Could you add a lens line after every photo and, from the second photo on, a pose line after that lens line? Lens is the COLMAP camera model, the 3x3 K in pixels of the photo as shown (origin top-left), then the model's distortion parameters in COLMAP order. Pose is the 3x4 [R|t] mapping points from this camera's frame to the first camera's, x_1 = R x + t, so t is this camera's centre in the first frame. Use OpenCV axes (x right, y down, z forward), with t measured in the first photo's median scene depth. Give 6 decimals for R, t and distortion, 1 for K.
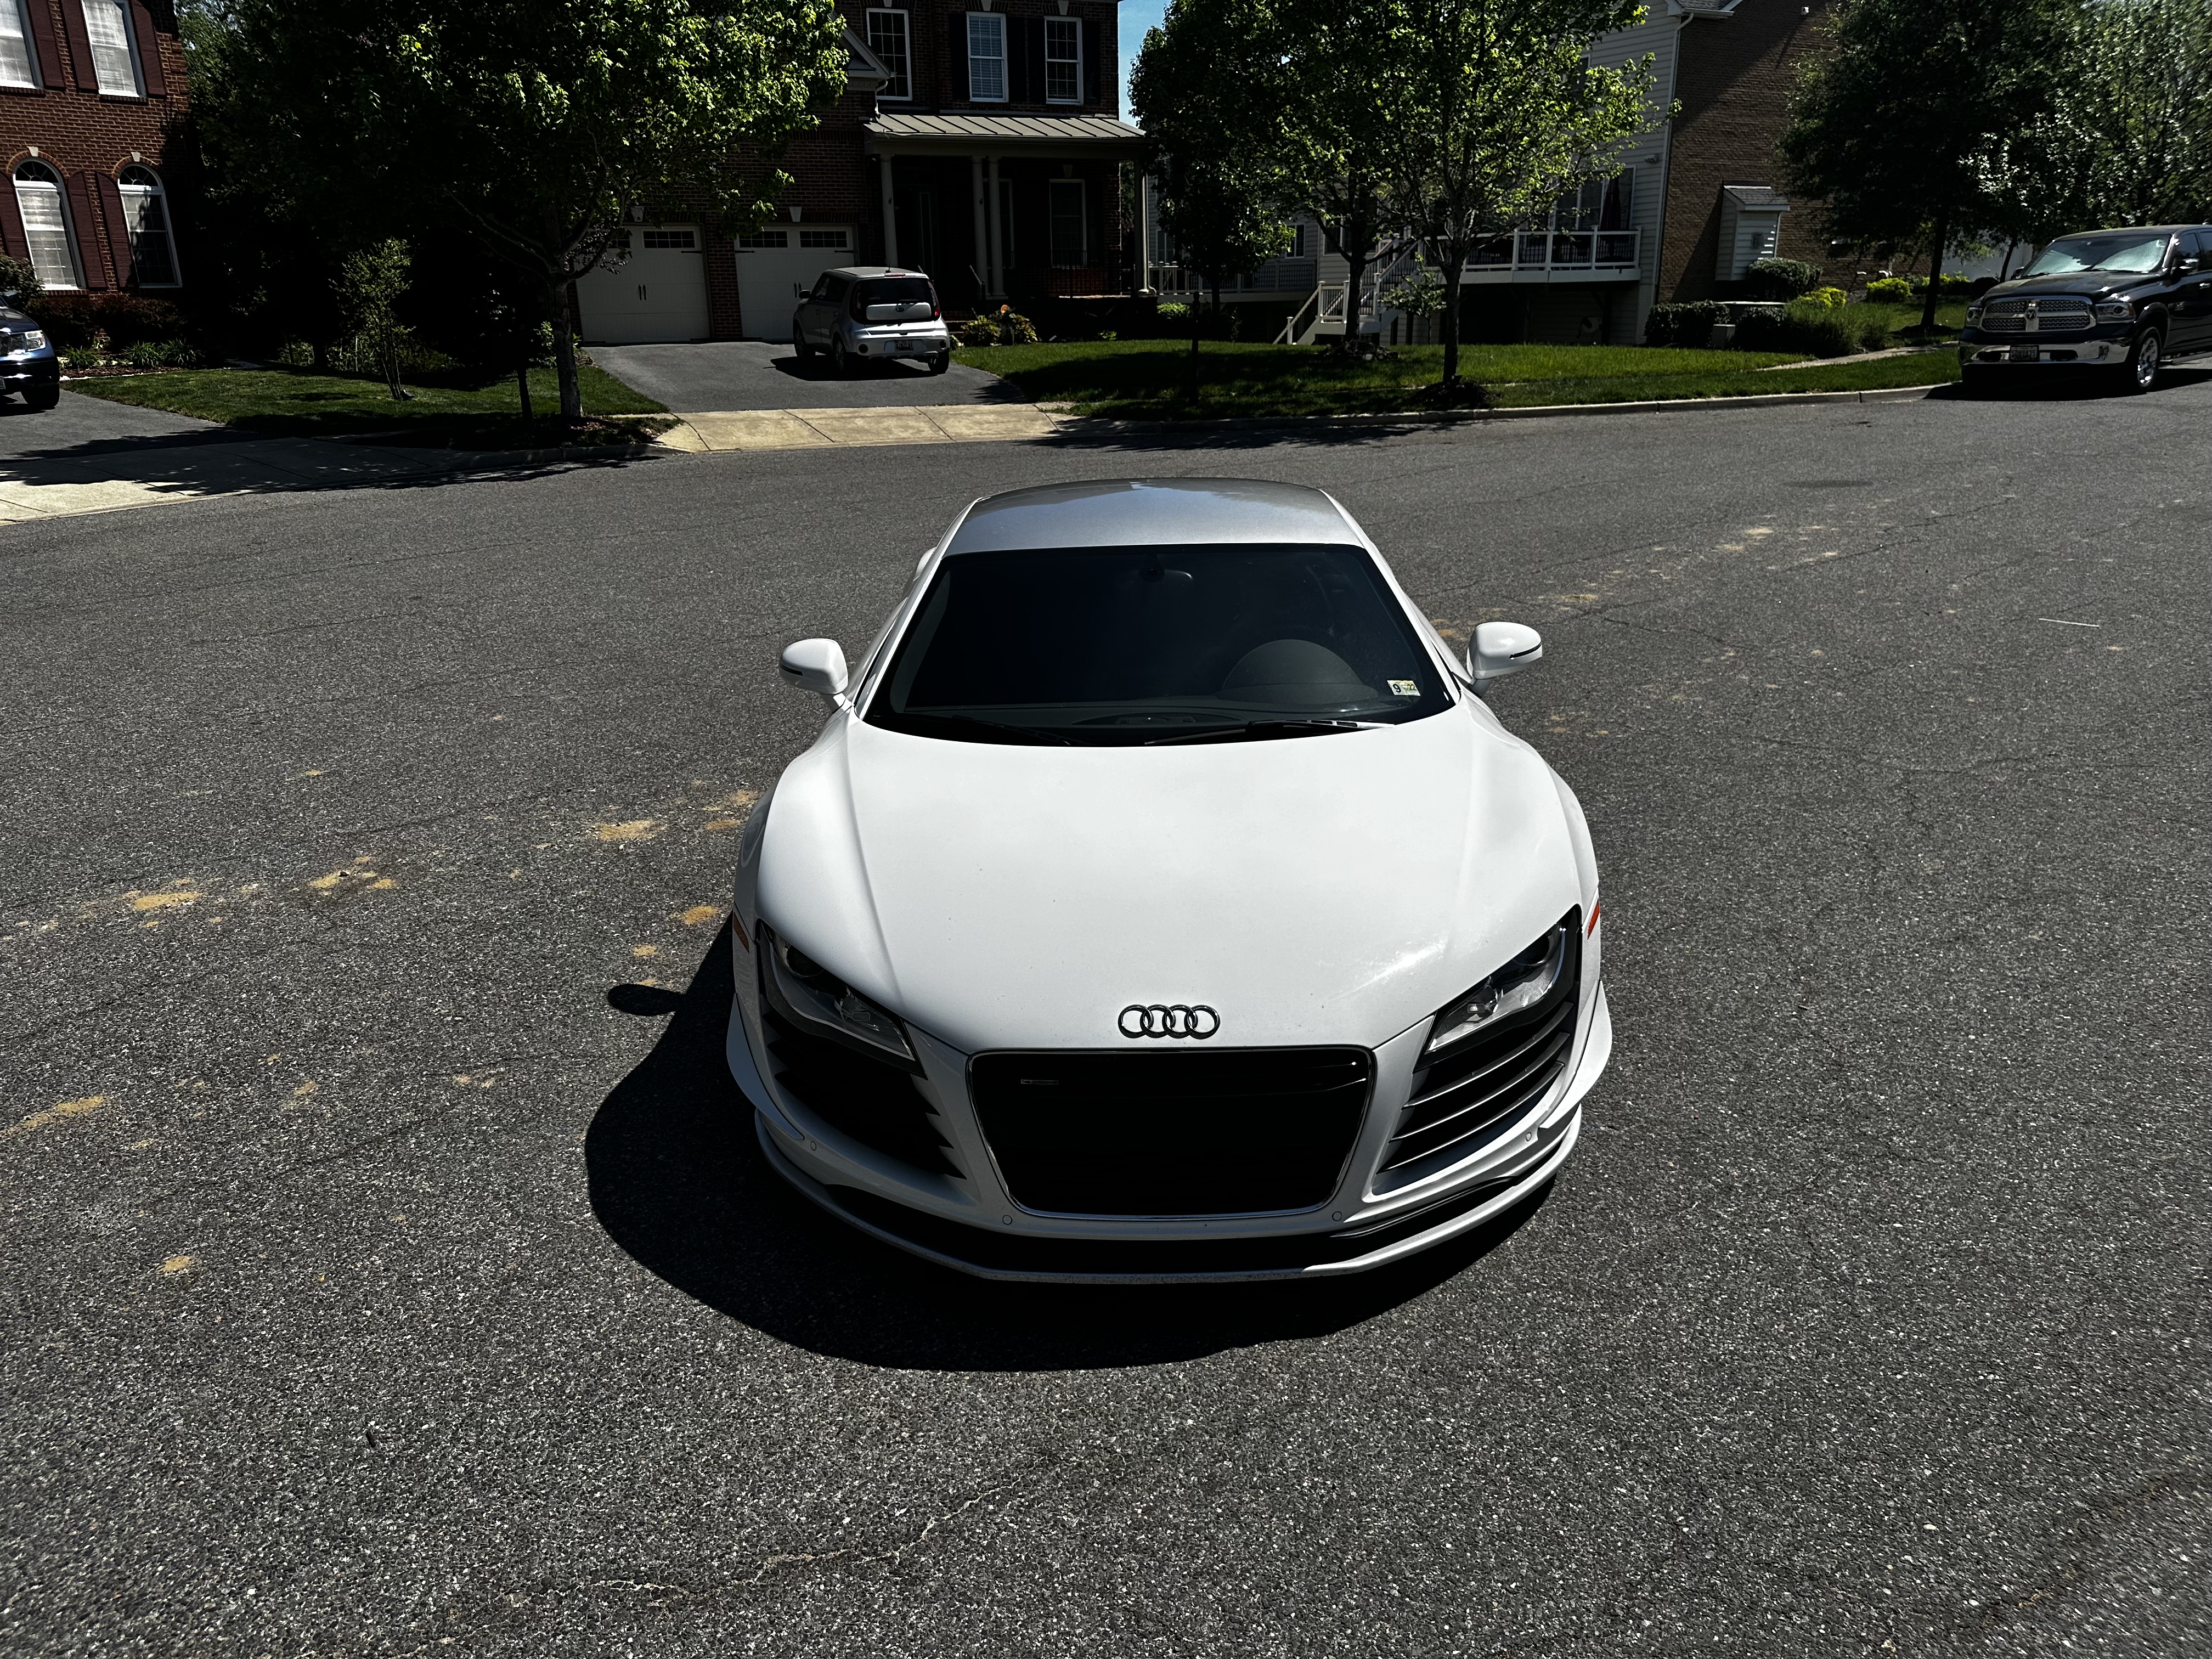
lens RADIAL K [[1558.4, 0, 1112.7], [0, 1558.4, 816.9], [0, 0, 1]] dist [0.032595, -0.041706]
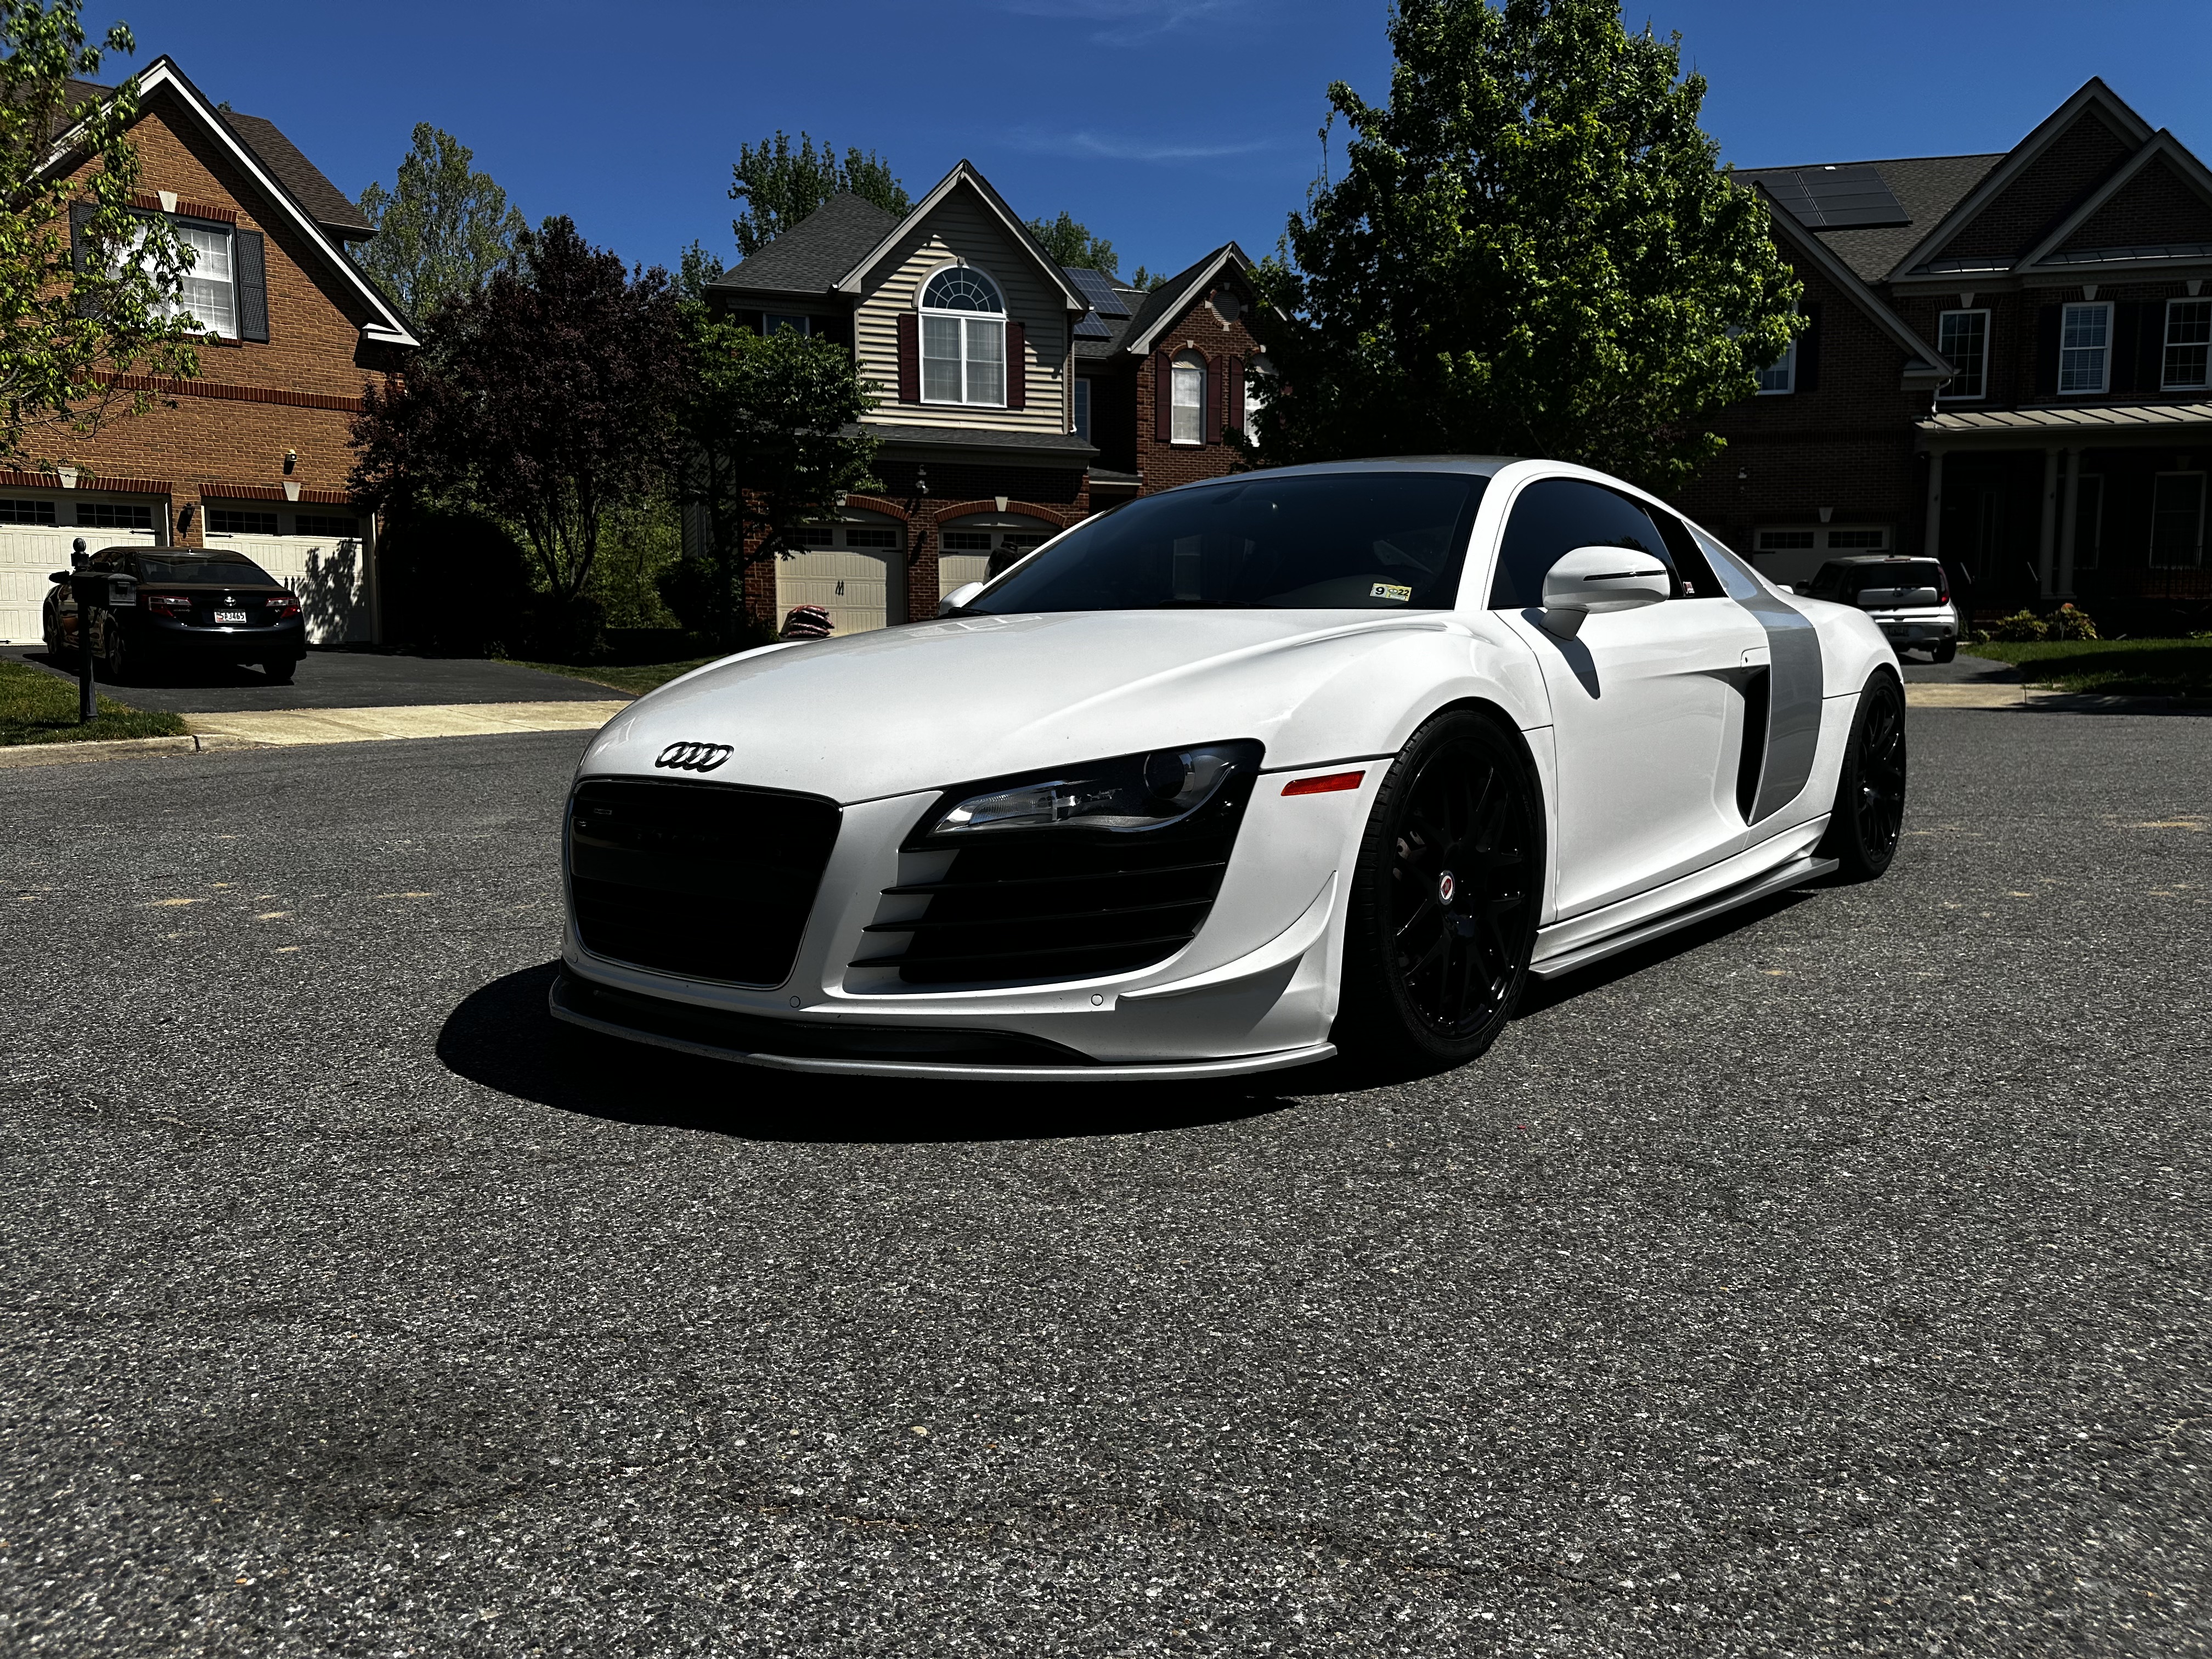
lens RADIAL K [[1558.4, 0, 1129.4], [0, 1558.4, 823.1], [0, 0, 1]] dist [0.032595, -0.041706]
pose [[0.784200, 0.083354, -0.614884, 0.120681], [-0.208477, 0.968726, -0.134563, 0.035417], [0.584438, 0.233713, 0.777052, 0.062402]]
